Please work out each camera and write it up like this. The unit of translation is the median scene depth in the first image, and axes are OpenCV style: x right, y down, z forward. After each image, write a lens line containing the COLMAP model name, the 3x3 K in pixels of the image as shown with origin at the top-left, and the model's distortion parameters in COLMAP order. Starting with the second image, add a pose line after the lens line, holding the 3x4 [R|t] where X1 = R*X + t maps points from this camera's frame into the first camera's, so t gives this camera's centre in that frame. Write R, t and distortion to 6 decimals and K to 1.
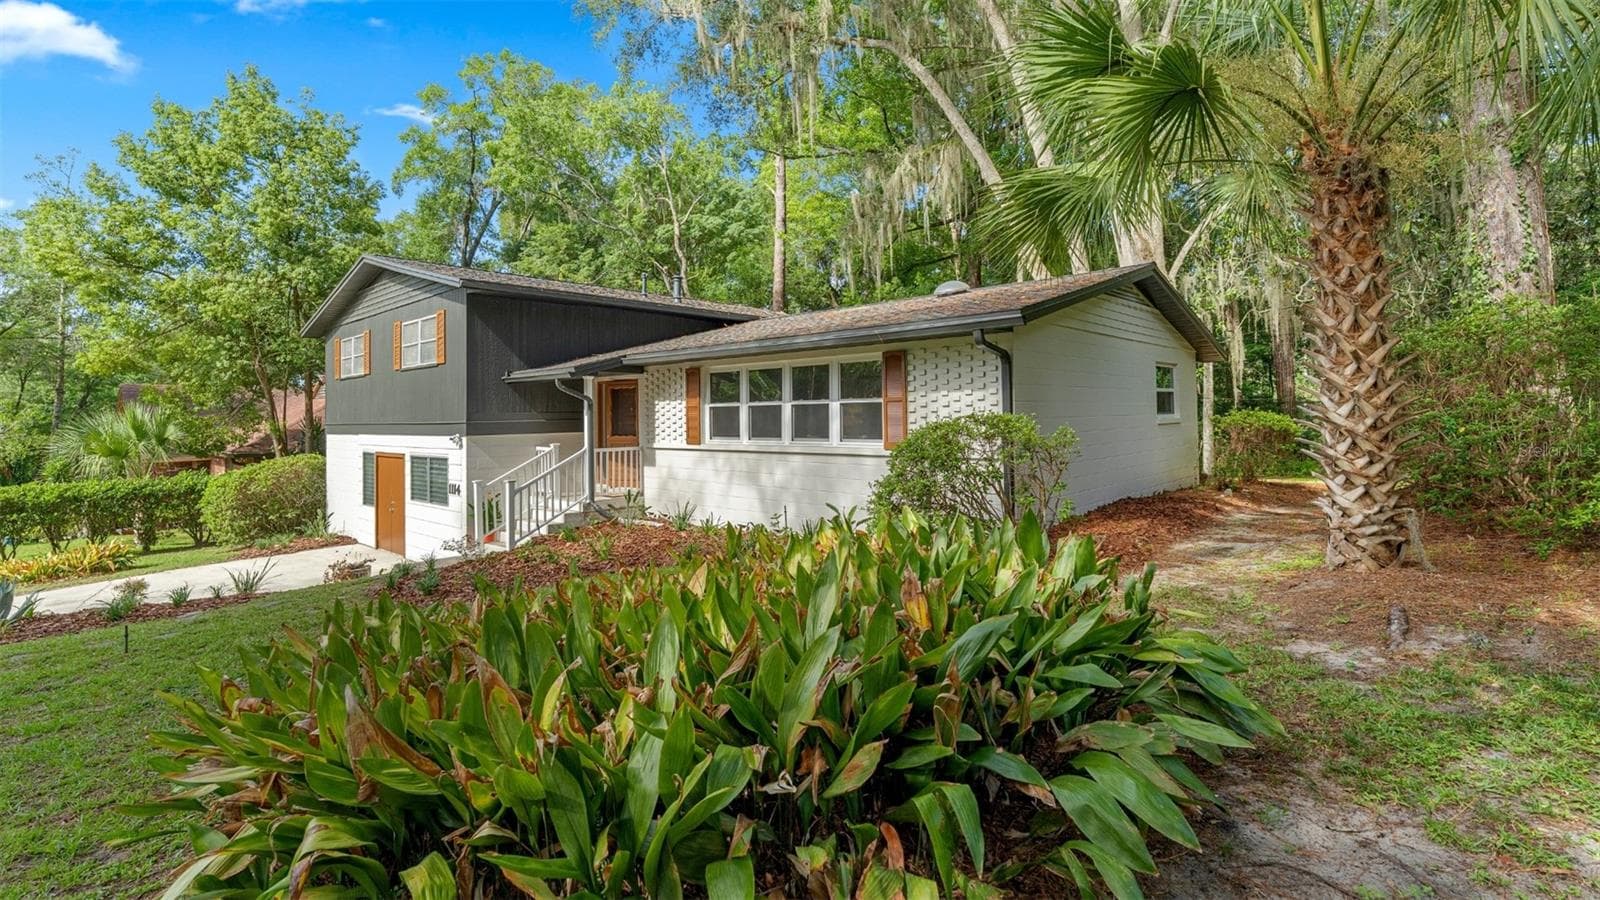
lens RADIAL K [[708.0, 0, 794.3], [0, 708.0, 387.5], [0, 0, 1]] dist [-0.000423, 0.000098]
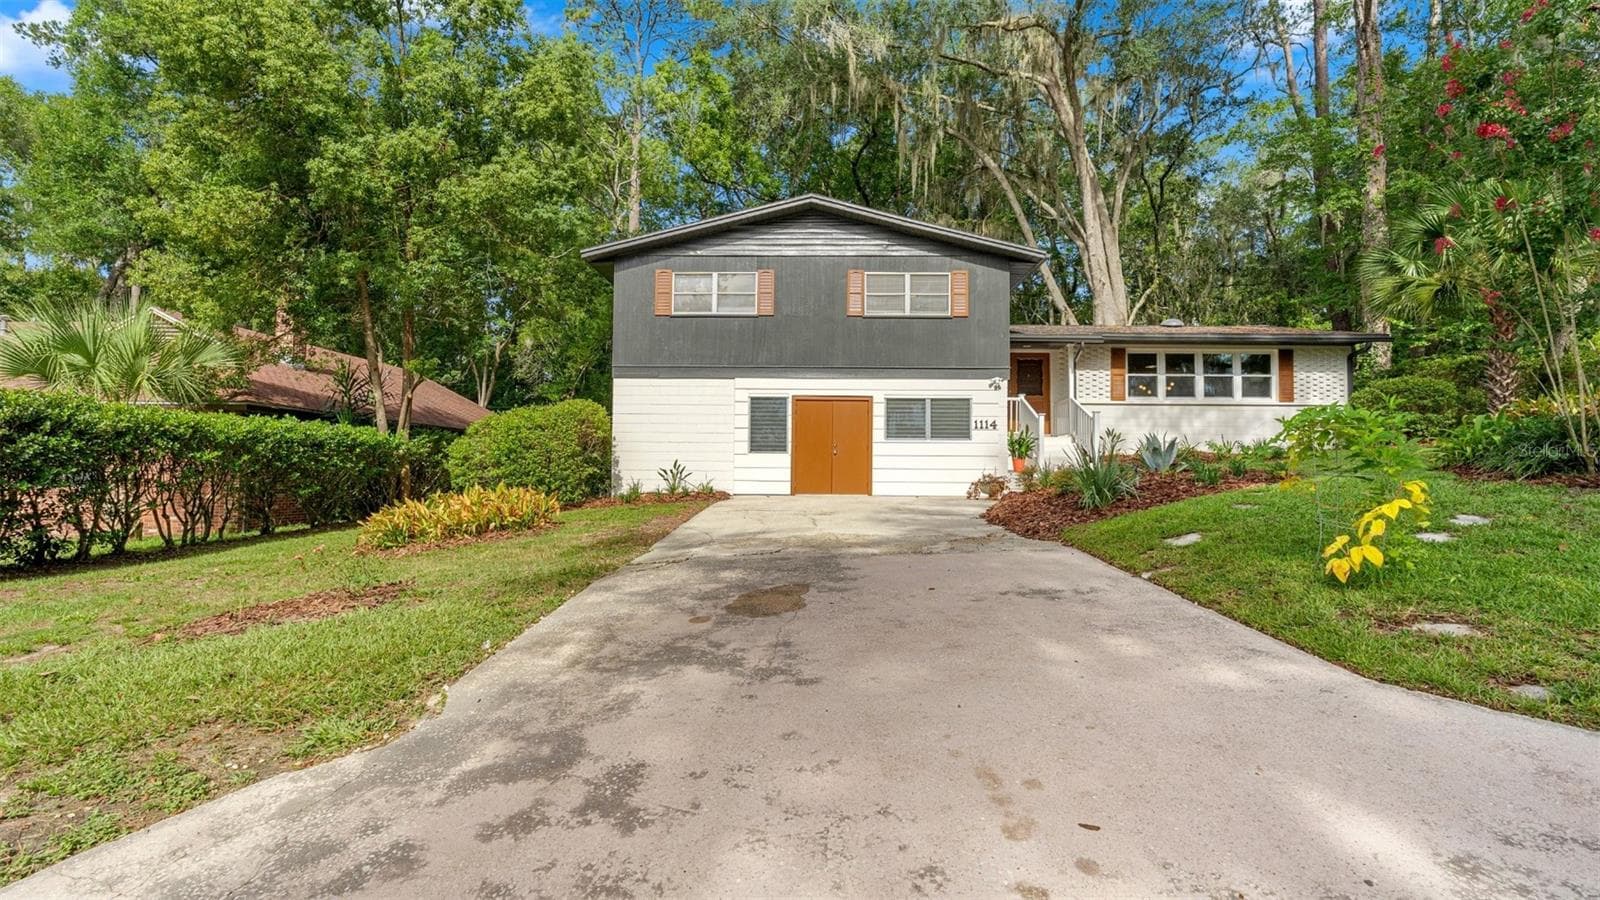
lens RADIAL K [[711.1, 0, 794.7], [0, 711.1, 444.1], [0, 0, 1]] dist [-0.002328, 0.000358]
pose [[0.753096, 0.049035, 0.656080, -1.514807], [-0.045260, 0.998718, -0.022692, 0.220801], [-0.656352, -0.012605, 0.754350, 0.316191]]
